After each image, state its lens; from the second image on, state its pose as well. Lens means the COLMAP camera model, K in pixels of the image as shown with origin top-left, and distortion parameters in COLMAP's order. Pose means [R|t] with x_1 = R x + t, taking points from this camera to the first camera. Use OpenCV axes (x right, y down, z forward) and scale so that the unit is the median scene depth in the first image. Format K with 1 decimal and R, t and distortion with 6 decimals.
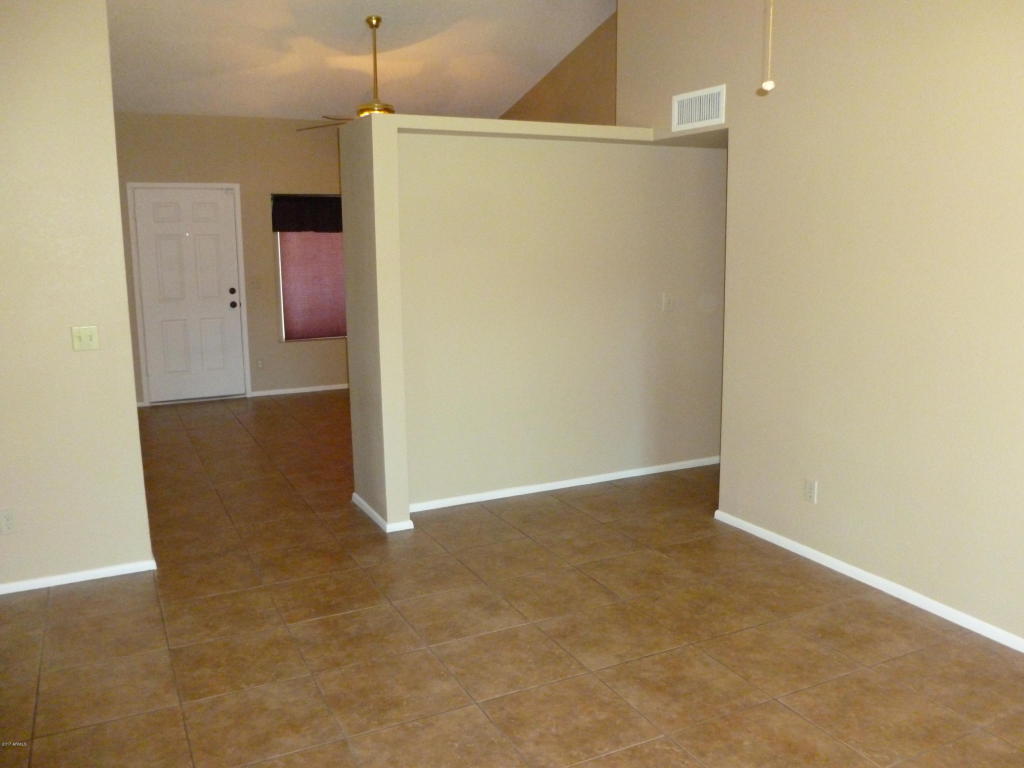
lens RADIAL K [[857.0, 0, 520.7], [0, 857.0, 378.0], [0, 0, 1]] dist [-0.061228, 0.030299]
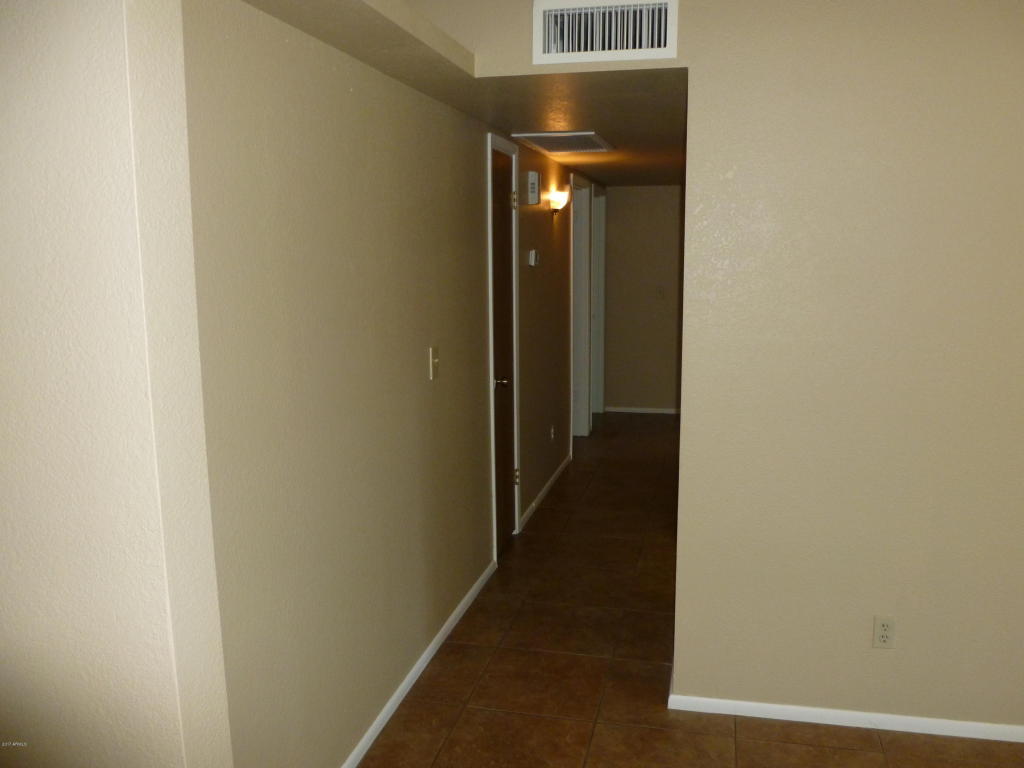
lens RADIAL K [[857.0, 0, 509.7], [0, 857.0, 385.0], [0, 0, 1]] dist [-0.061228, 0.030299]
pose [[0.645993, -0.117851, 0.754191, -0.382411], [0.126838, 0.990847, 0.046190, -0.149729], [-0.752732, 0.065822, 0.655028, 0.910663]]
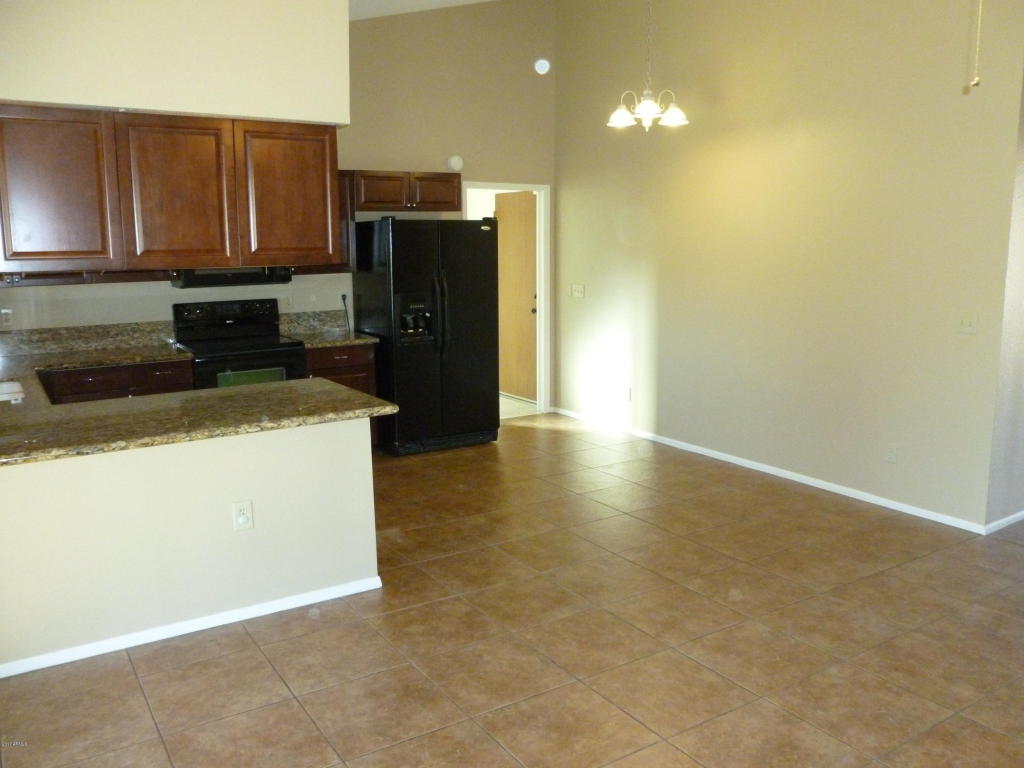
lens RADIAL K [[857.0, 0, 509.1], [0, 857.0, 385.6], [0, 0, 1]] dist [-0.061228, 0.030299]
pose [[0.101450, 0.180195, -0.978385, 0.653210], [-0.157318, 0.973991, 0.163074, -0.056919], [0.982323, 0.137373, 0.127159, 0.254658]]
